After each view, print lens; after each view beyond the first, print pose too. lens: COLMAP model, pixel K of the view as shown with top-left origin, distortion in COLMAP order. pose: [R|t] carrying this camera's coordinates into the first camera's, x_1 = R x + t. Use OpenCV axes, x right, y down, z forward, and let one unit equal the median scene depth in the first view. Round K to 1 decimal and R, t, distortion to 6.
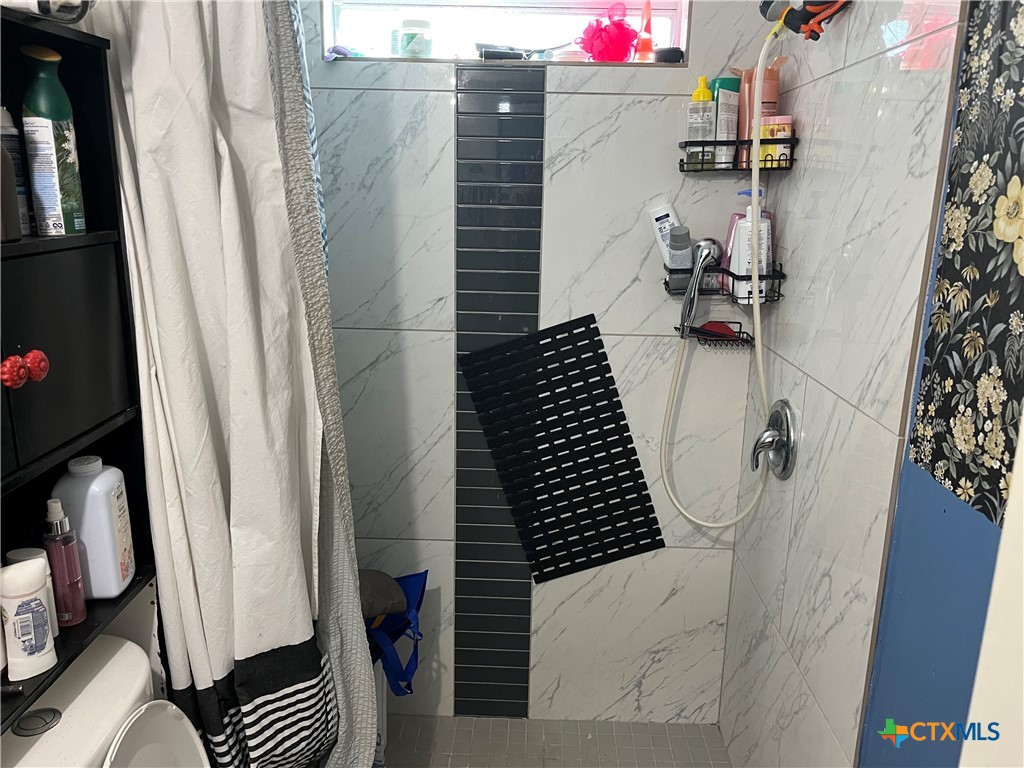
lens RADIAL K [[773.7, 0, 512.0], [0, 773.7, 384.0], [0, 0, 1]] dist [0.056903, -0.087098]
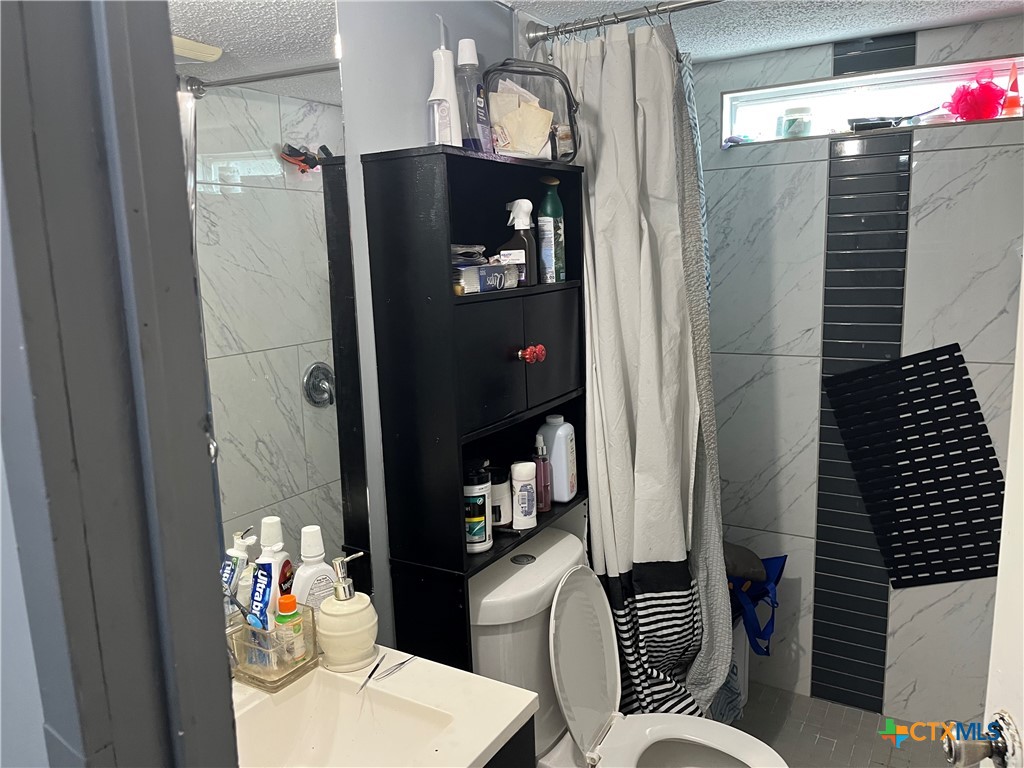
lens RADIAL K [[773.7, 0, 512.0], [0, 773.7, 384.0], [0, 0, 1]] dist [0.056903, -0.087098]
pose [[0.873756, 0.031354, -0.485352, 0.097814], [-0.063570, 0.996721, -0.050053, 0.065904], [0.482192, 0.074588, 0.872885, -0.277605]]
